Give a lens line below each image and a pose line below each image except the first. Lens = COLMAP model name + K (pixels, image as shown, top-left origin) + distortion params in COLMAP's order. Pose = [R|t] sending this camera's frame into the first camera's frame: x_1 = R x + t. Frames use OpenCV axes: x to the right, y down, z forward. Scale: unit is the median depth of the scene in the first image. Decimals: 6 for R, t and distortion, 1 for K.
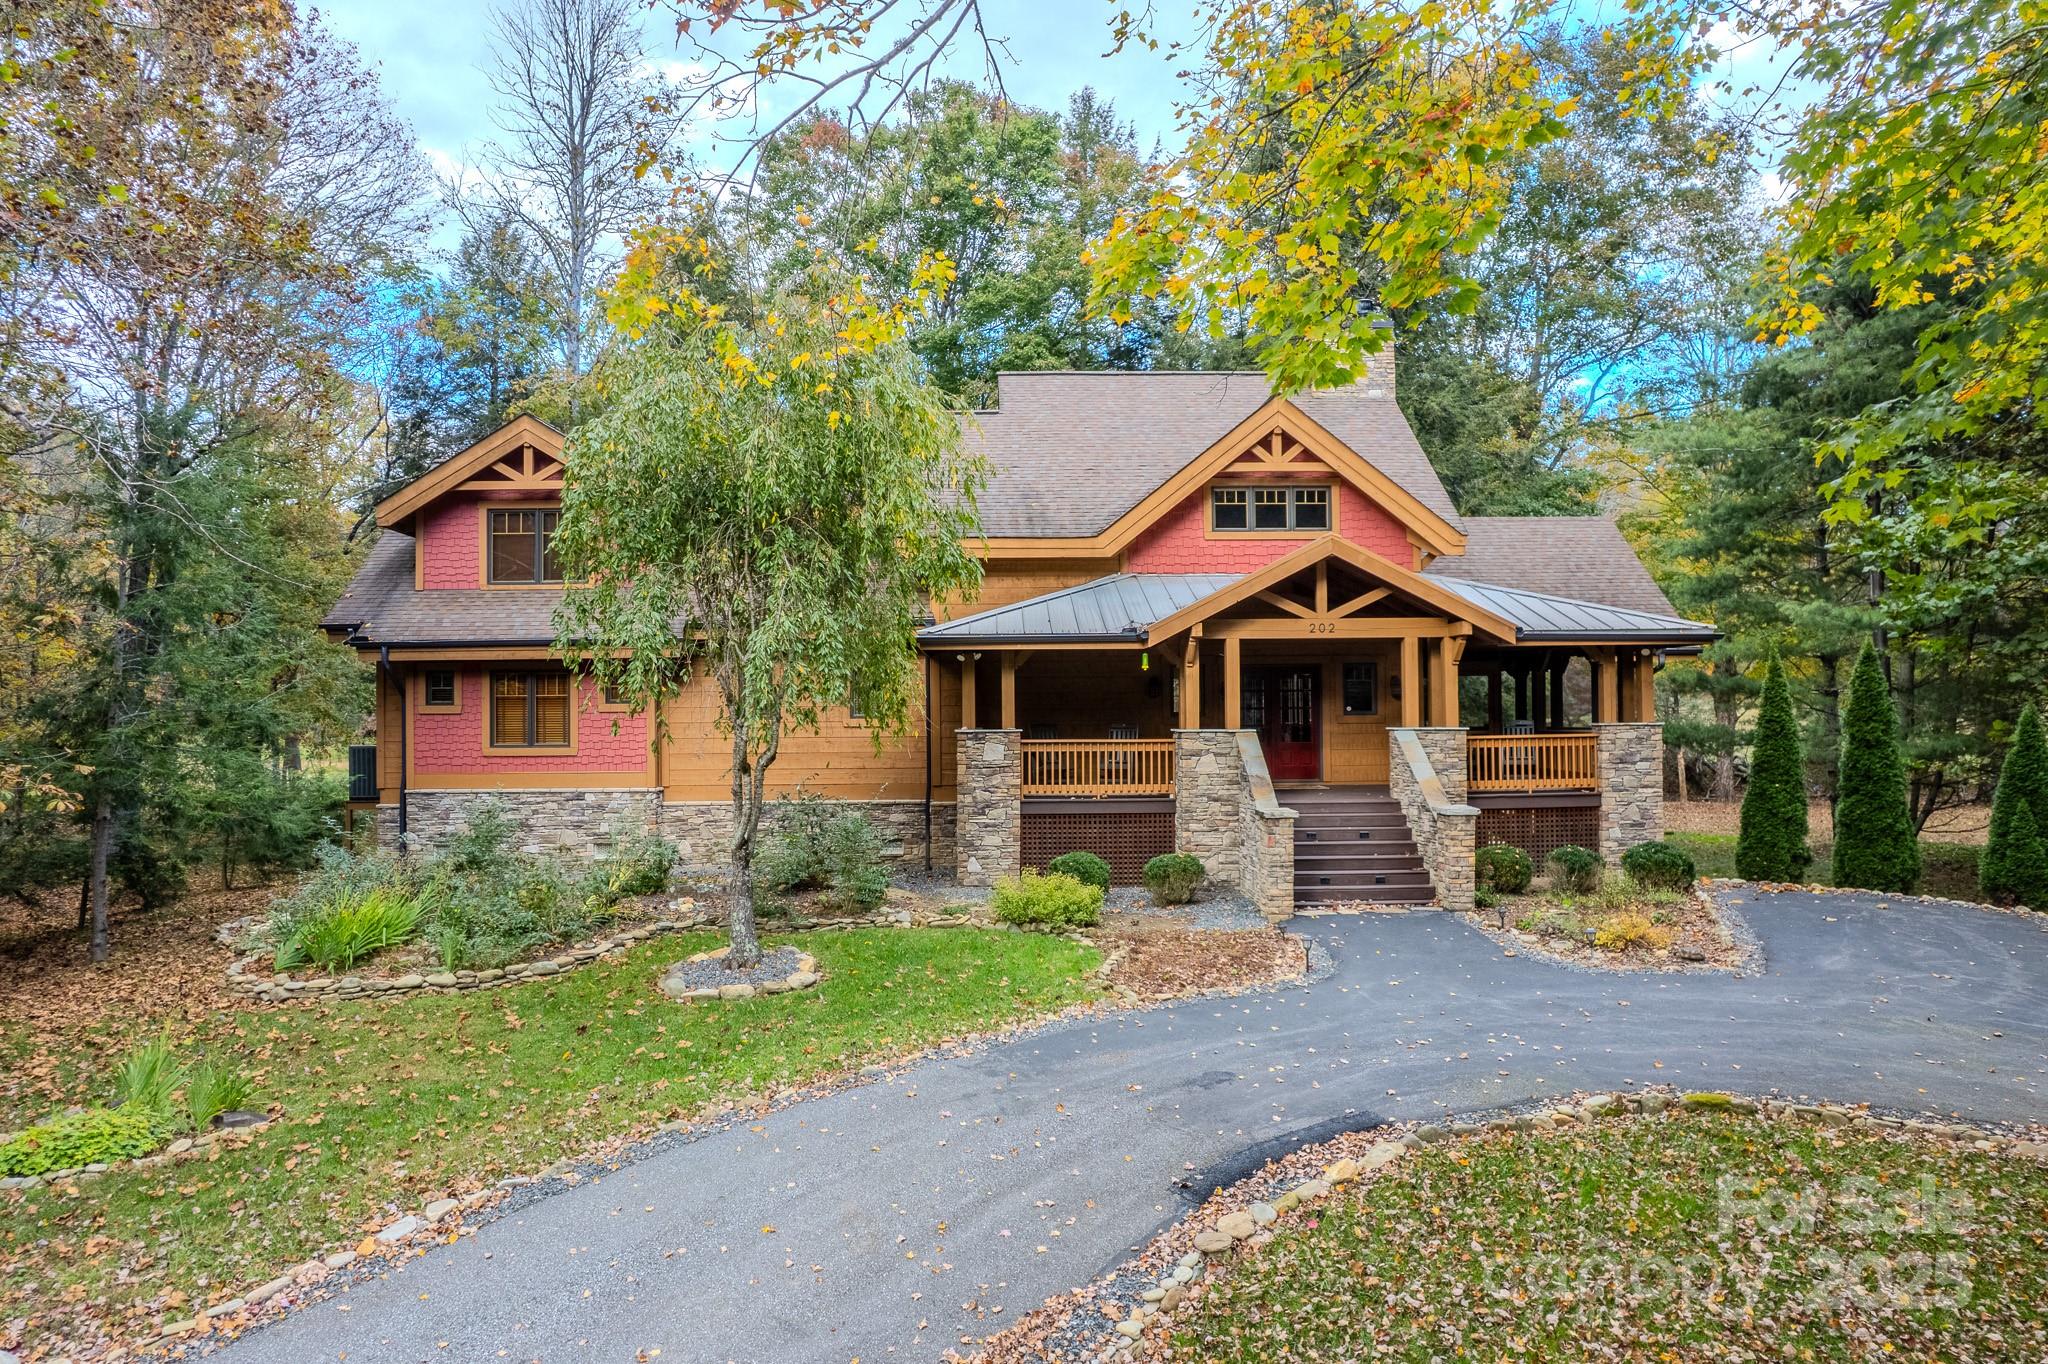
lens RADIAL K [[1316.4, 0, 1024.0], [0, 1316.4, 682.0], [0, 0, 1]] dist [-0.070130, 0.060428]
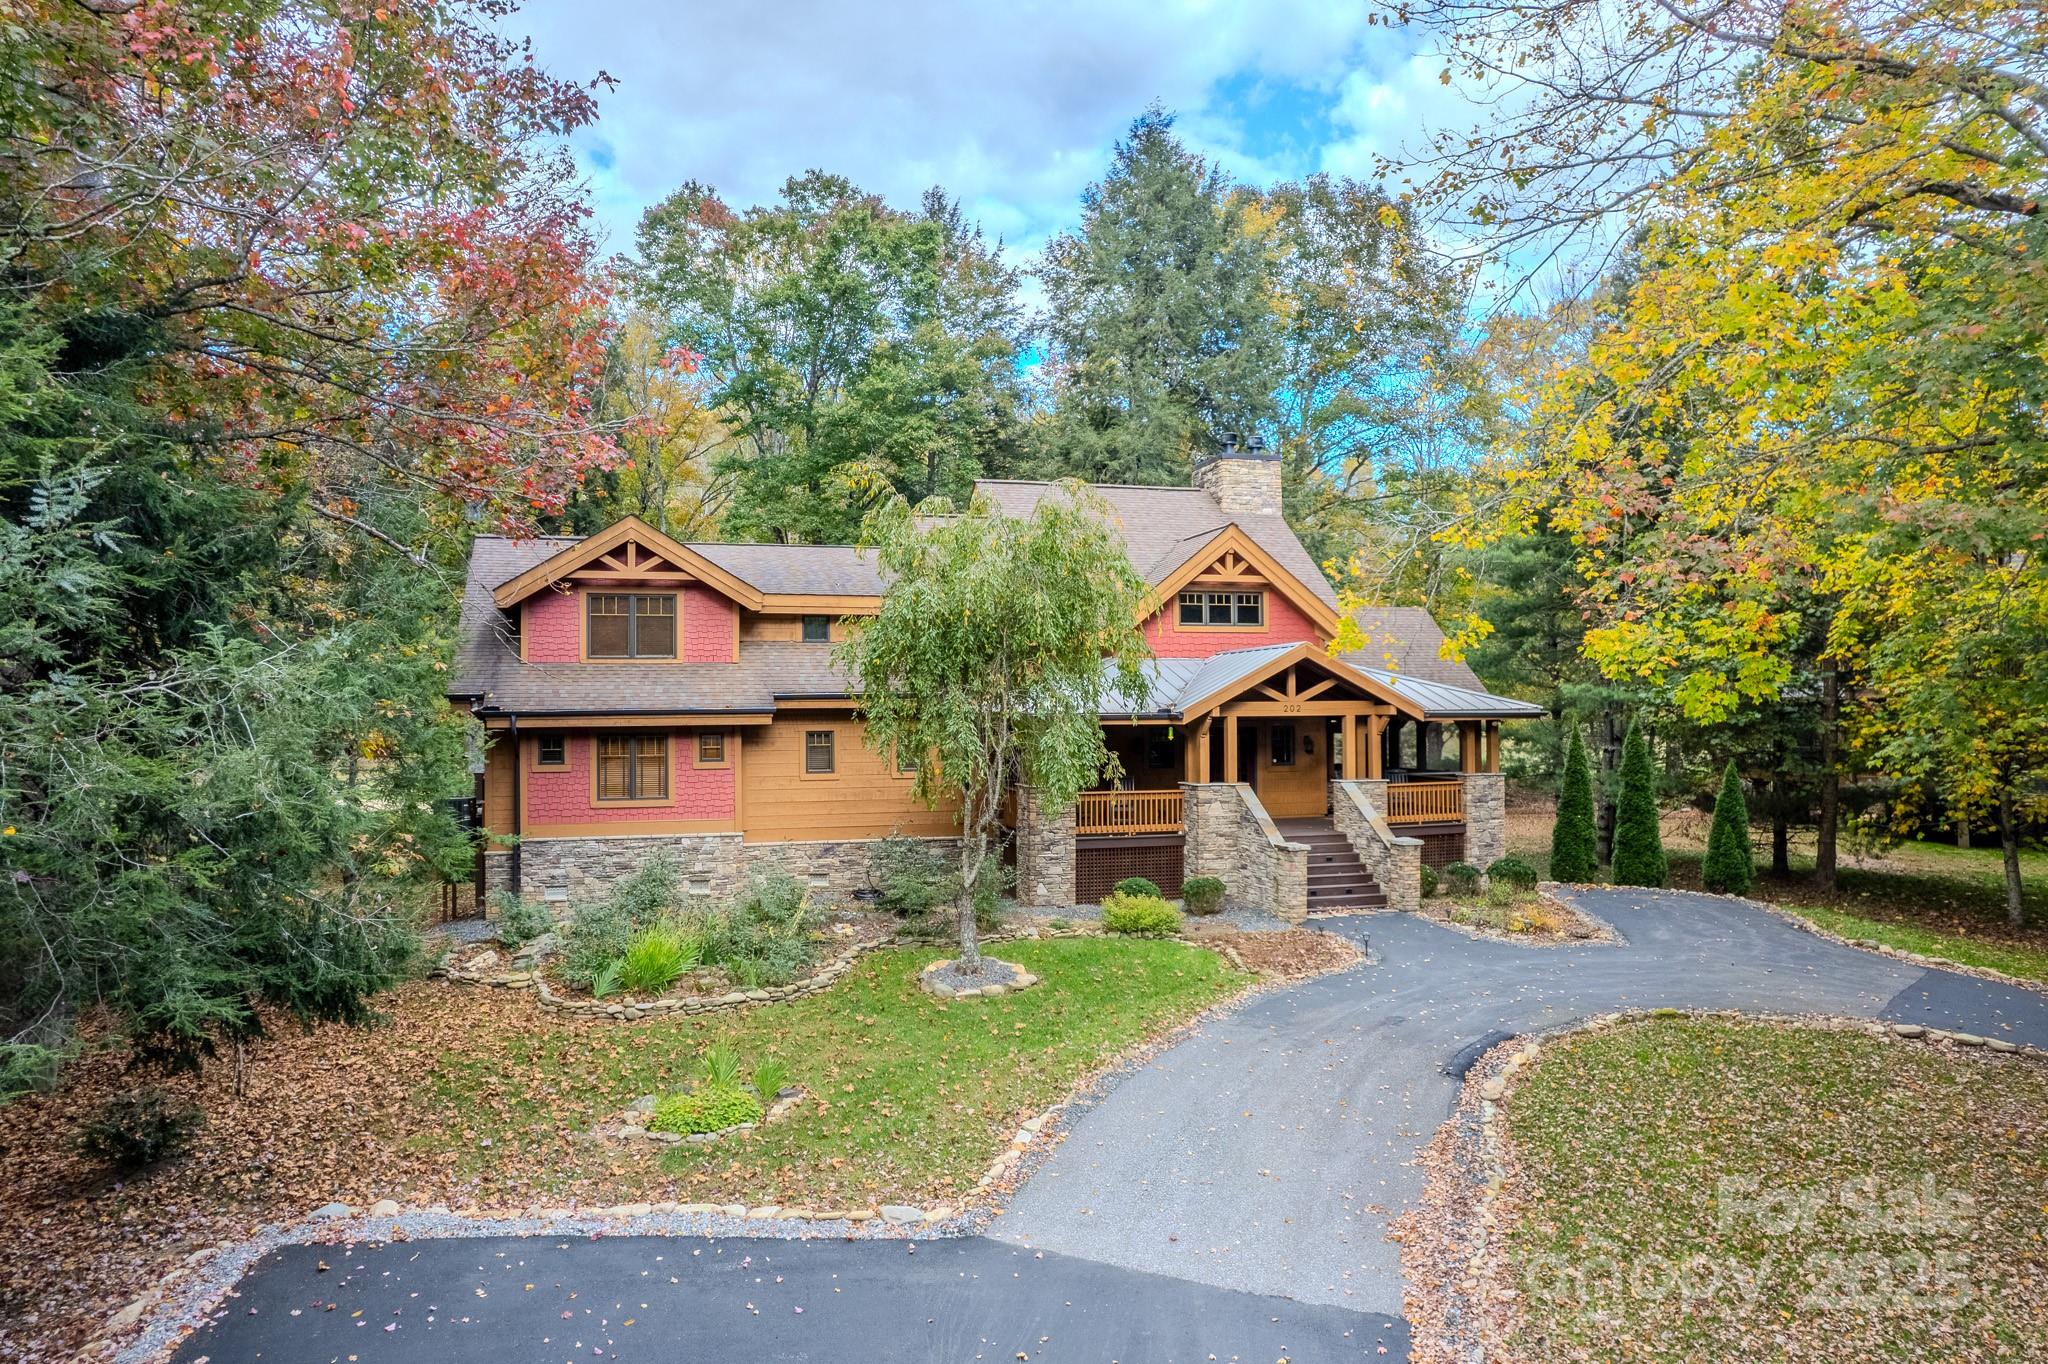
lens RADIAL K [[1316.4, 0, 1024.0], [0, 1316.4, 682.0], [0, 0, 1]] dist [-0.070130, 0.060428]
pose [[0.966877, 0.006758, 0.255155, -0.394227], [-0.006017, 0.999975, -0.003685, -0.061967], [-0.255173, 0.002027, 0.966893, -0.256421]]
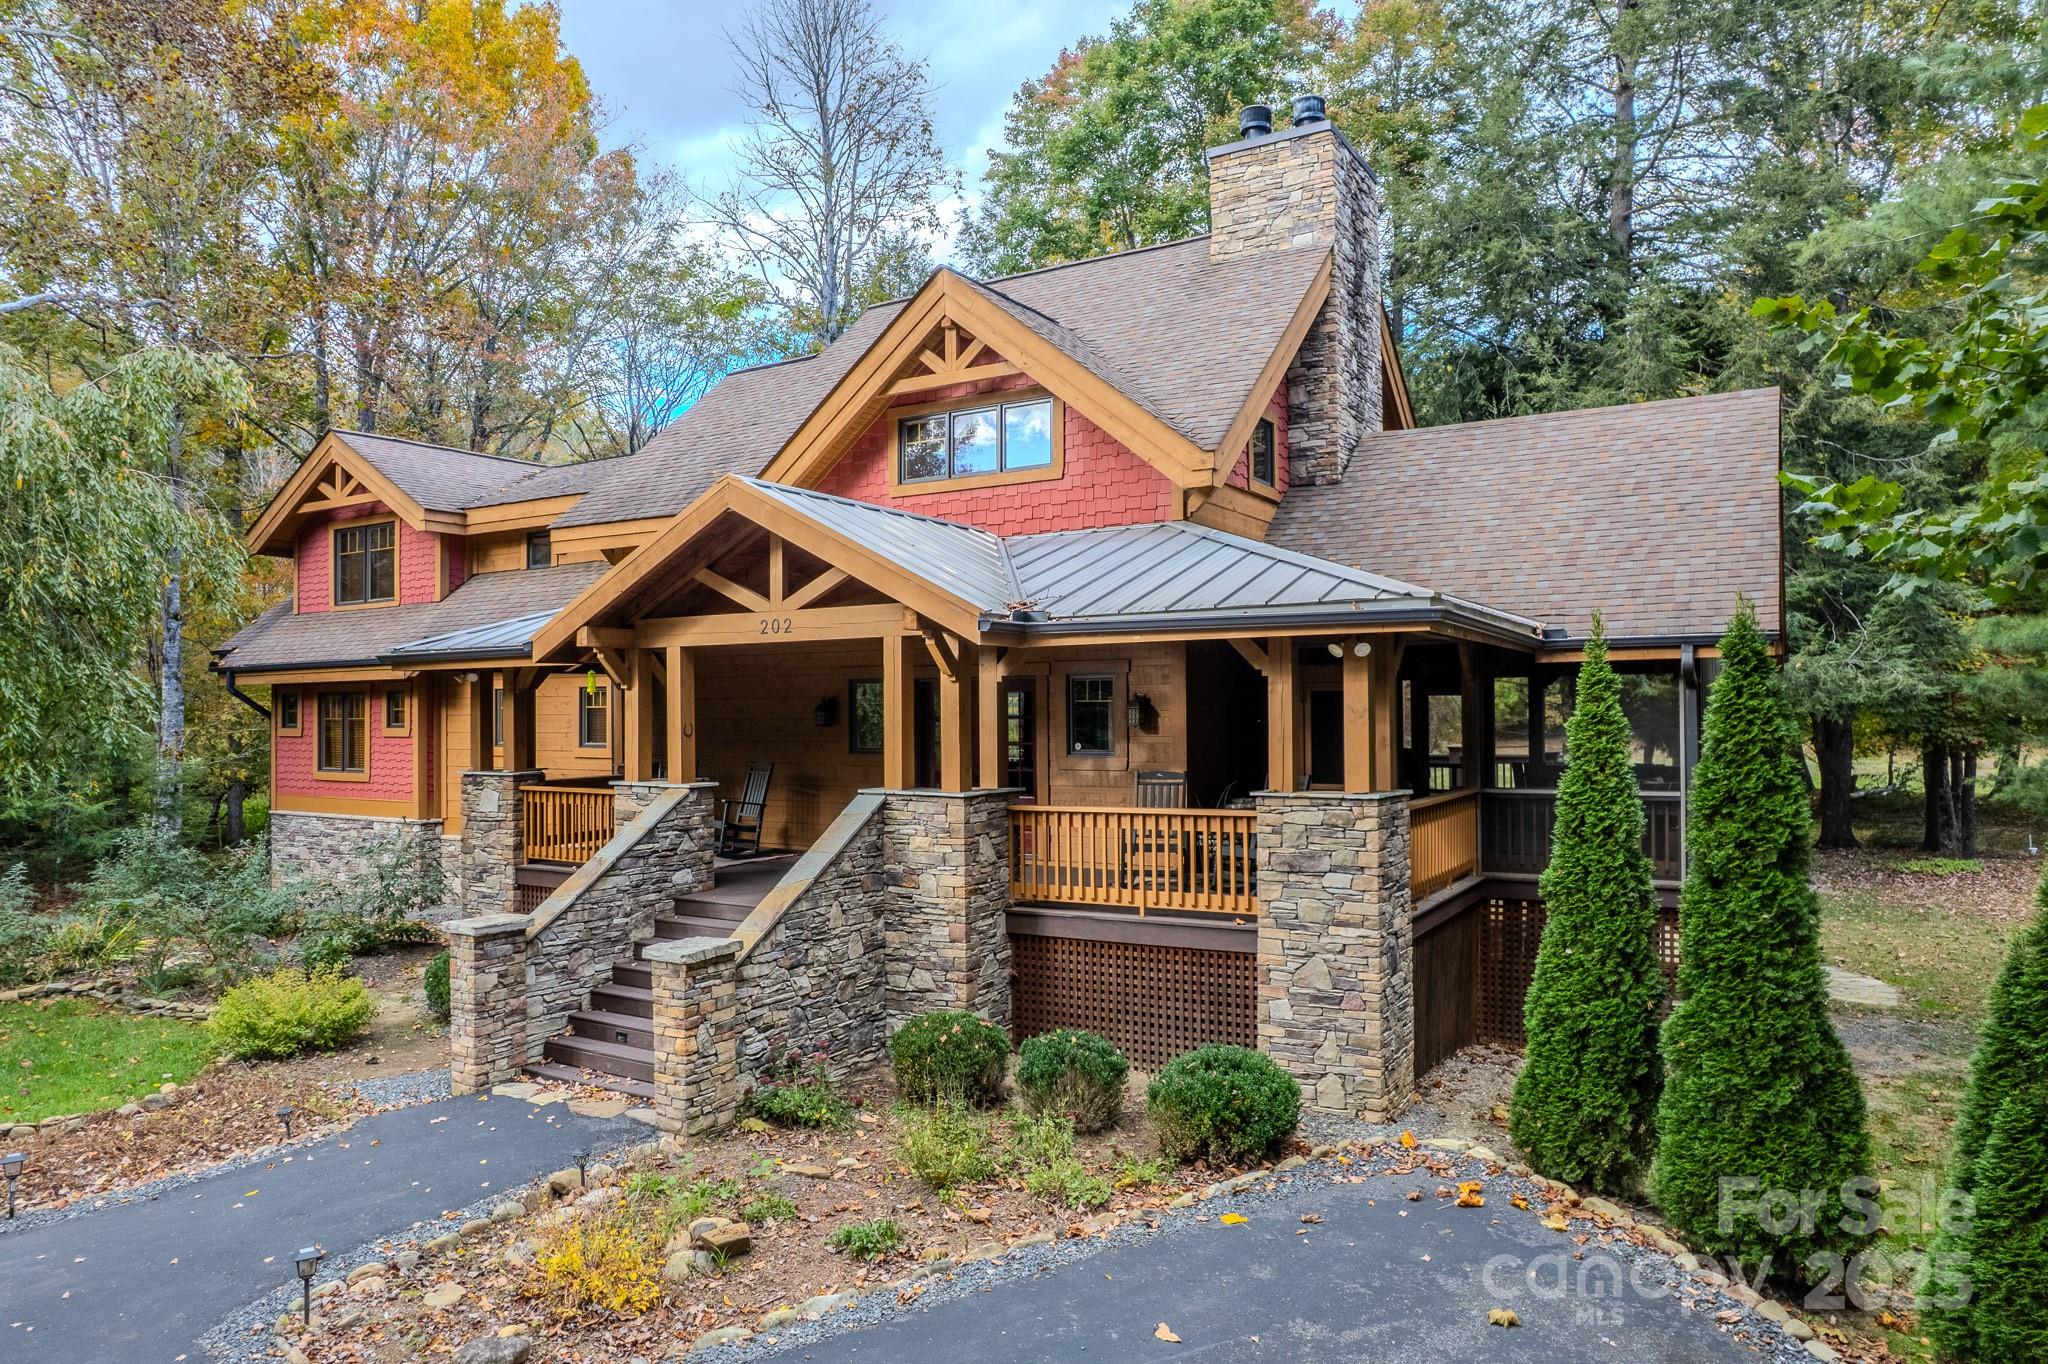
lens RADIAL K [[1316.4, 0, 1024.0], [0, 1316.4, 682.0], [0, 0, 1]] dist [-0.070130, 0.060428]
pose [[0.842902, -0.010240, -0.537969, 0.662898], [0.012700, 0.999919, 0.000866, -0.013400], [0.537917, -0.007562, 0.842964, 0.533655]]
